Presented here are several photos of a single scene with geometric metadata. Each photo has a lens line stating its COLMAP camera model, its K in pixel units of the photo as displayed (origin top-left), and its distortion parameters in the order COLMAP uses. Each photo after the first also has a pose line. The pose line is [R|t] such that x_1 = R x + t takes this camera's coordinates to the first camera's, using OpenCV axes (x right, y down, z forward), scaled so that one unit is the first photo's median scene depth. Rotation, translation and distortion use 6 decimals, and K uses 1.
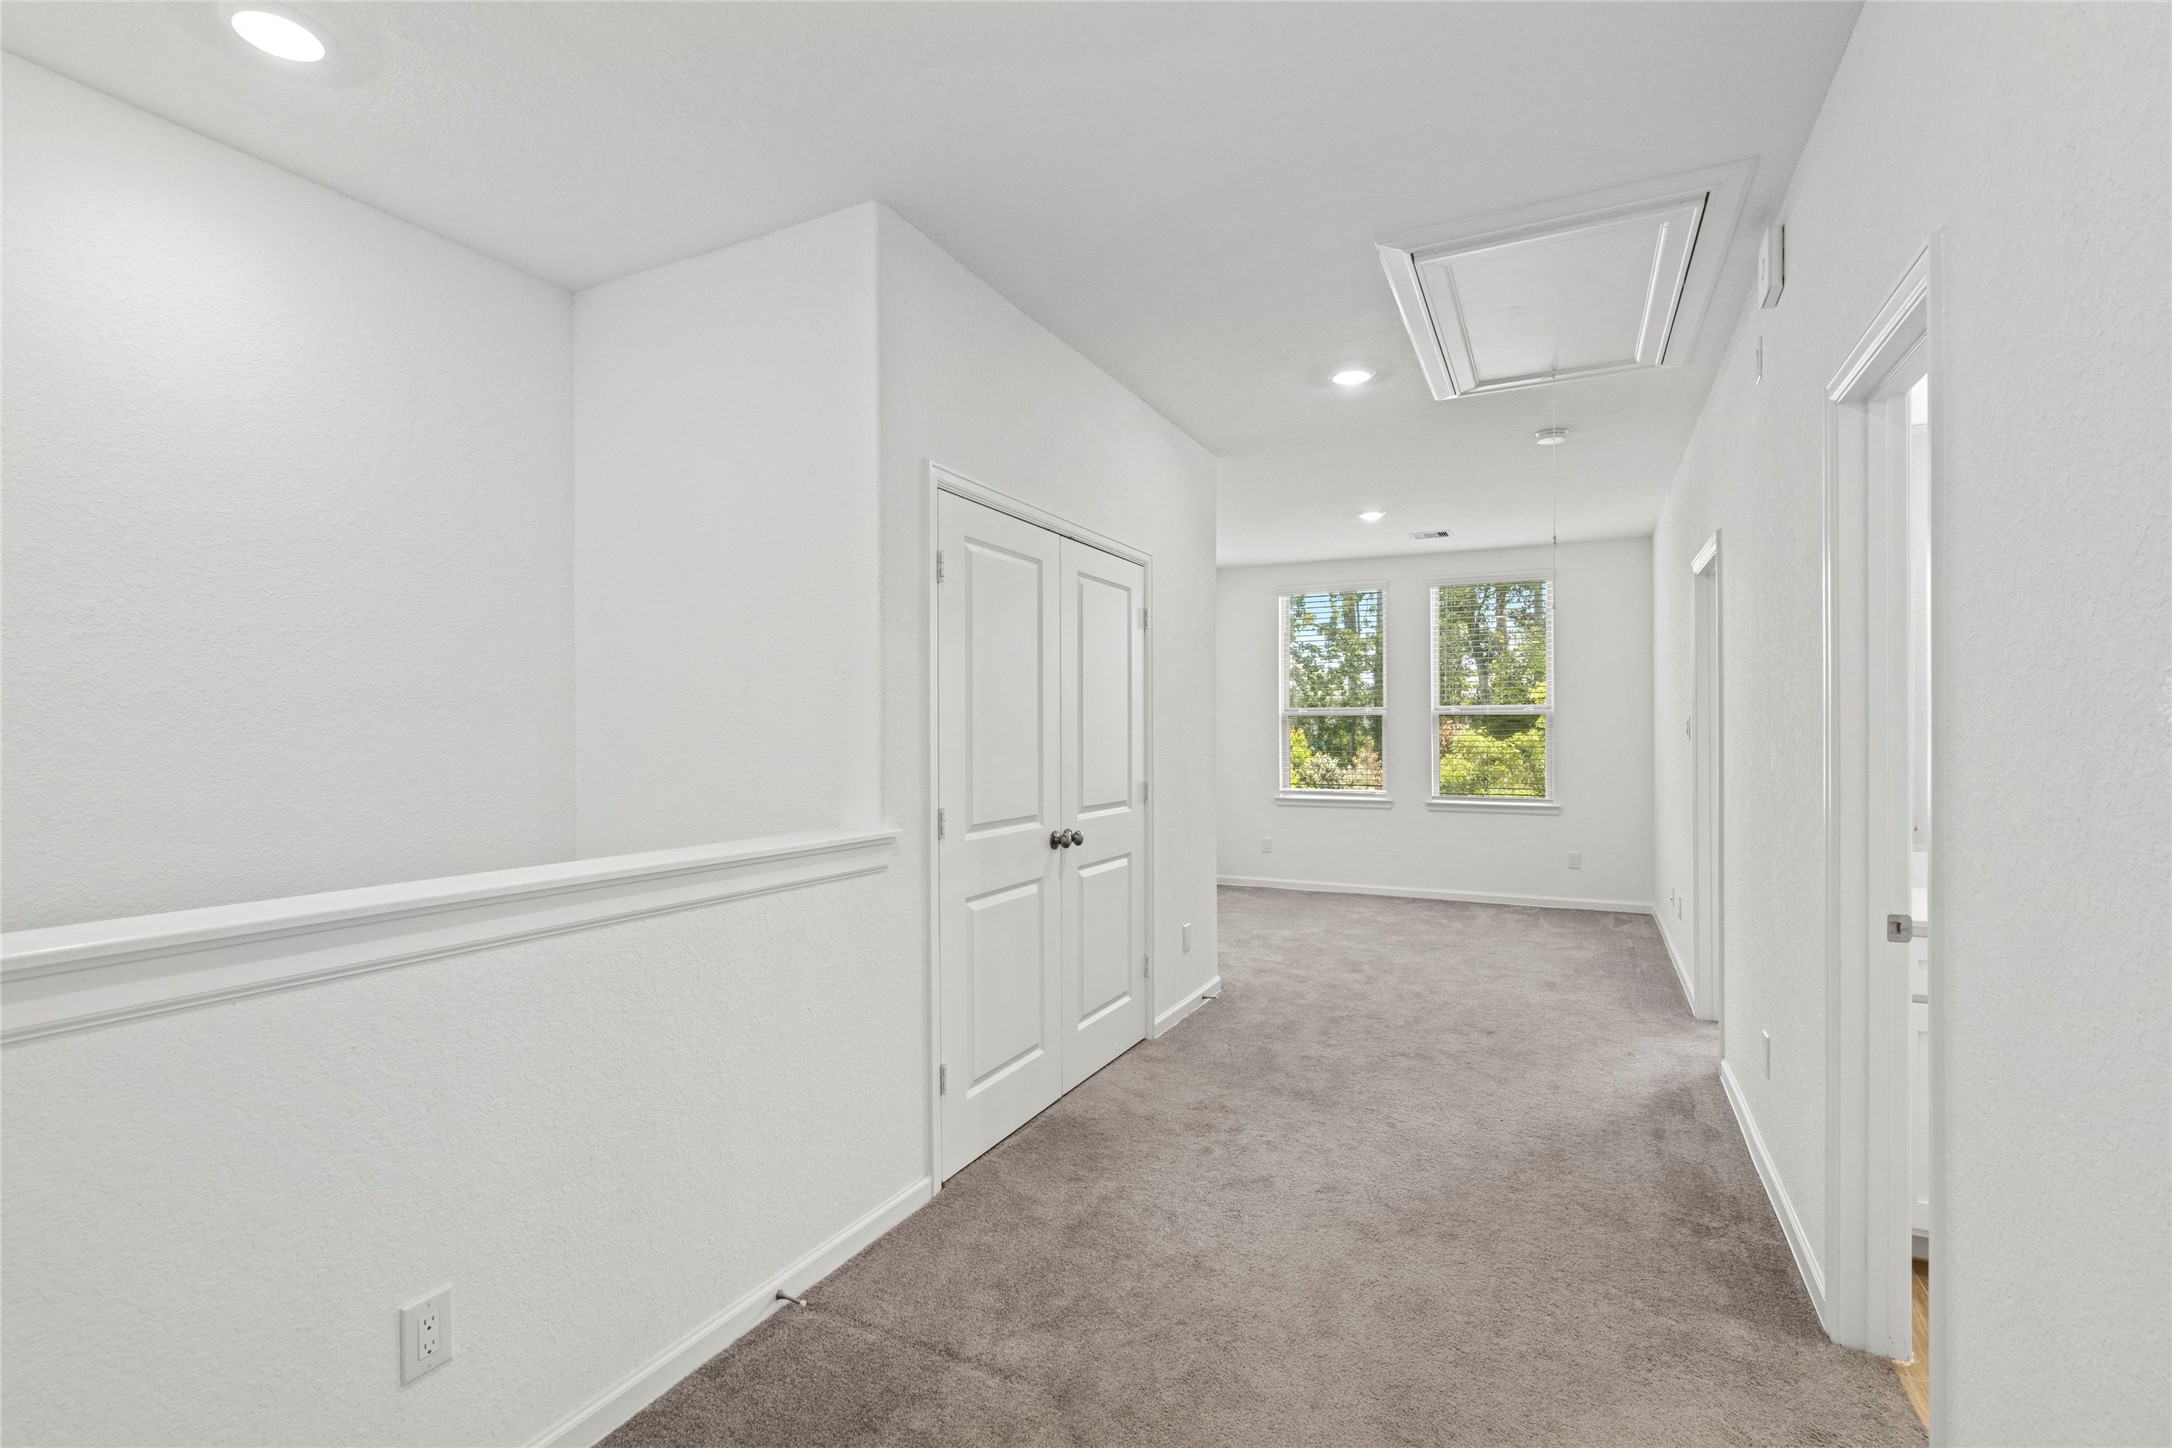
lens RADIAL K [[993.0, 0, 1084.6], [0, 993.0, 730.4], [0, 0, 1]] dist [-0.005908, 0.002670]
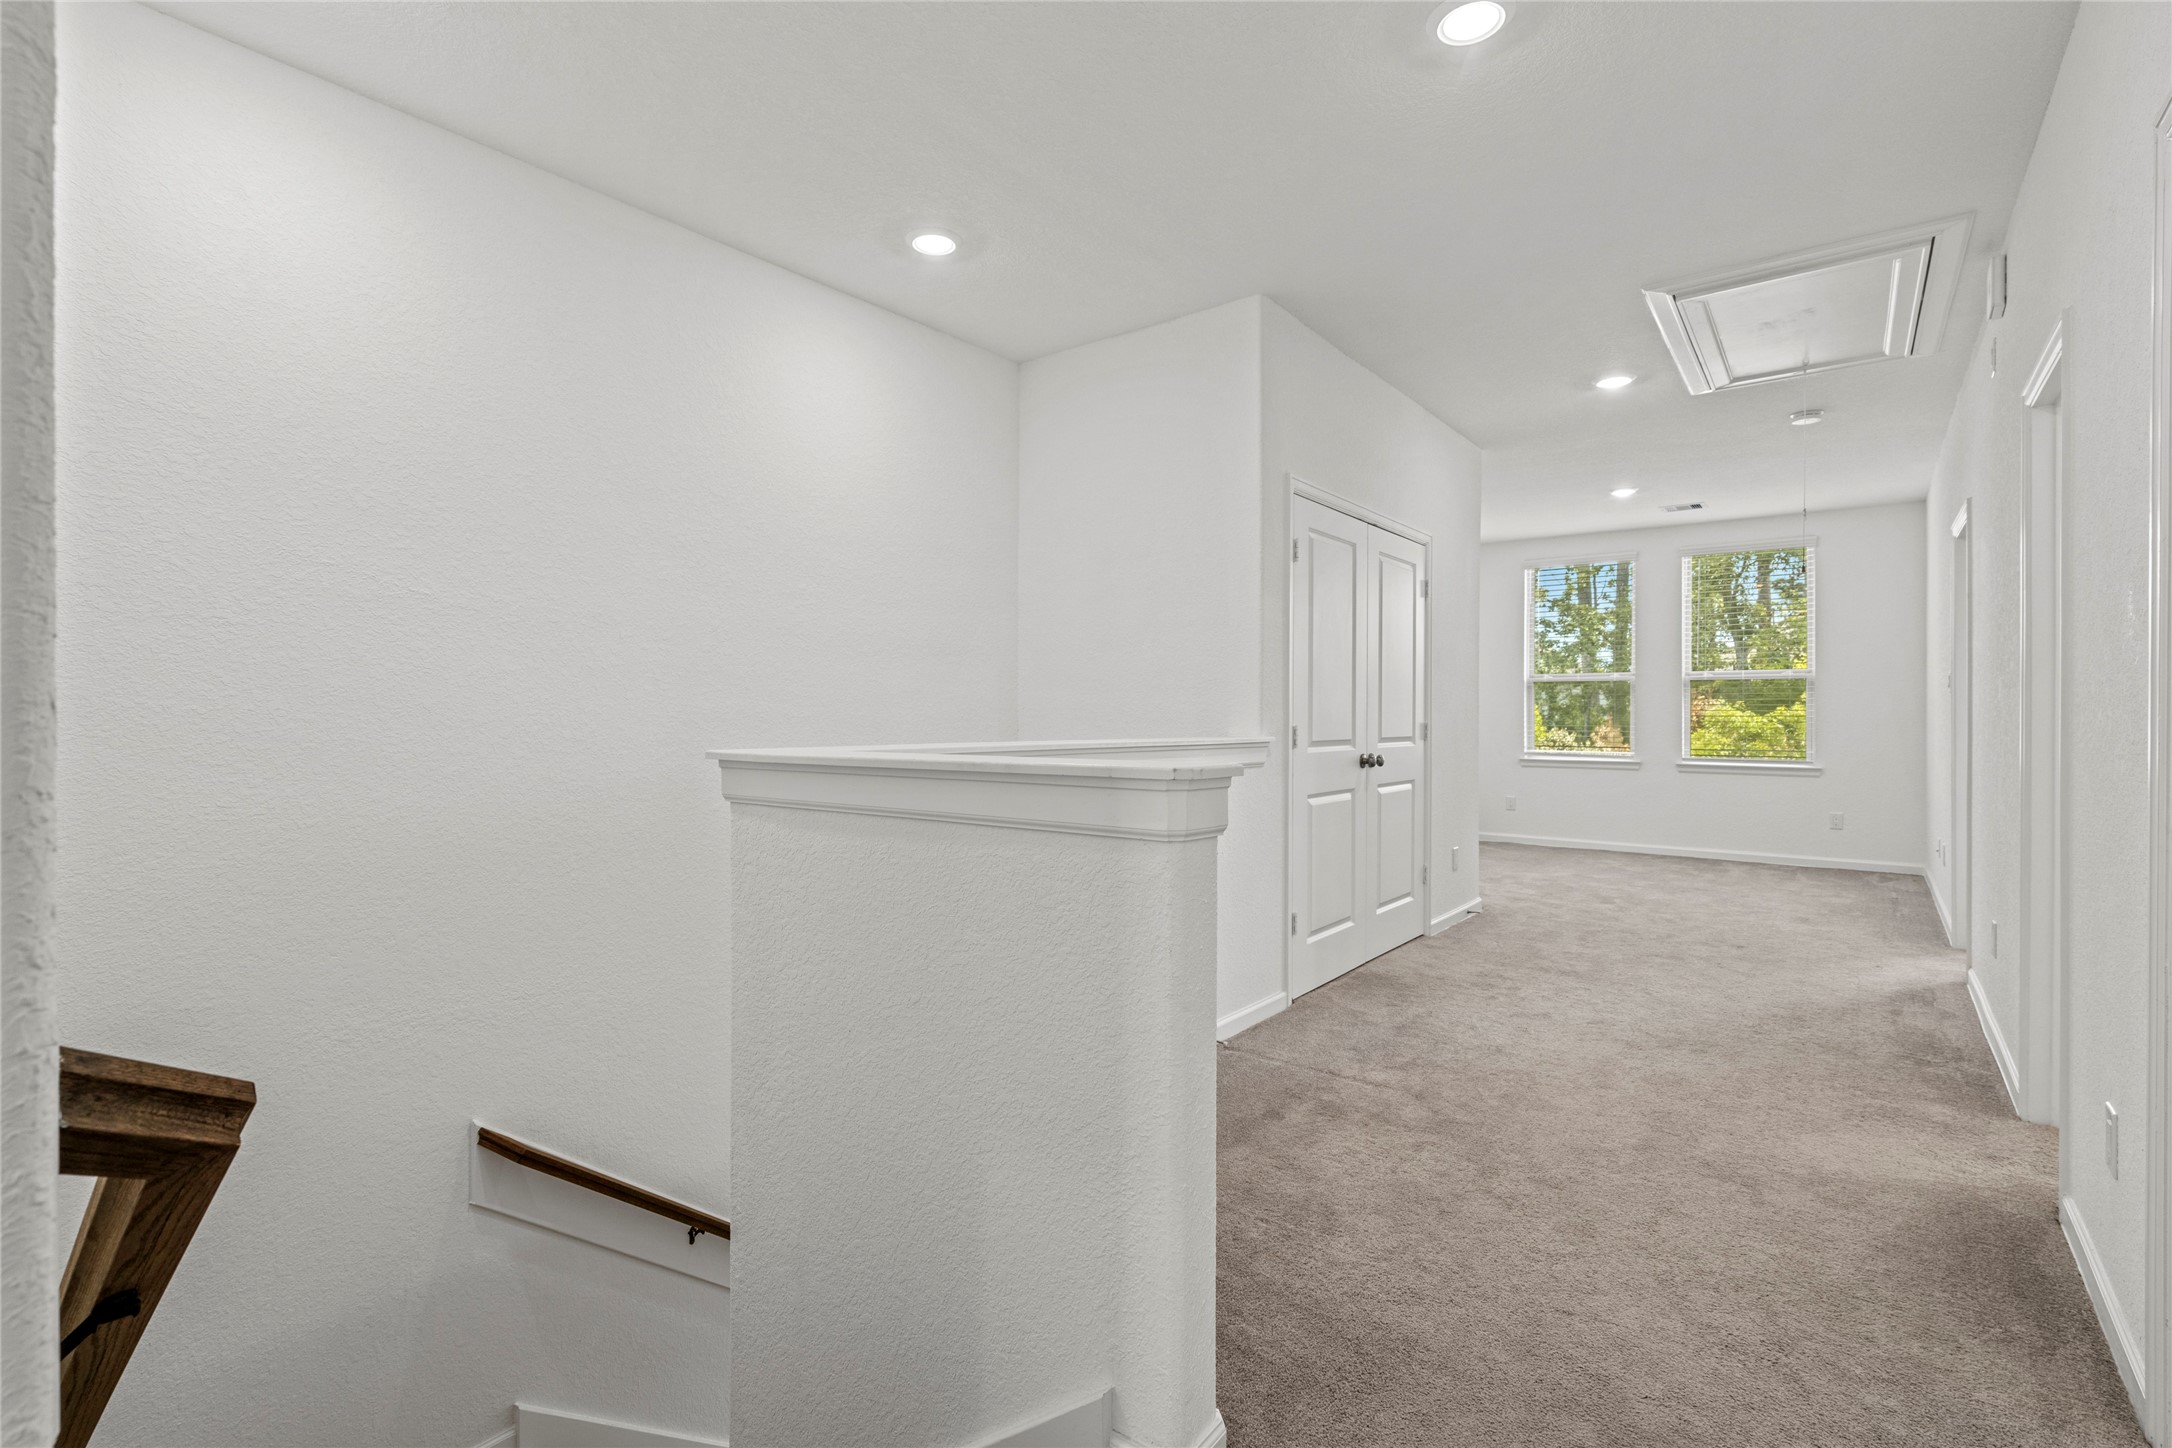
lens RADIAL K [[993.0, 0, 1079.3], [0, 993.0, 716.1], [0, 0, 1]] dist [-0.005908, 0.002670]
pose [[0.978497, 0.005925, -0.206175, -0.133212], [-0.005262, 0.999979, 0.003768, 0.053147], [0.206193, -0.002603, 0.978508, -0.355874]]
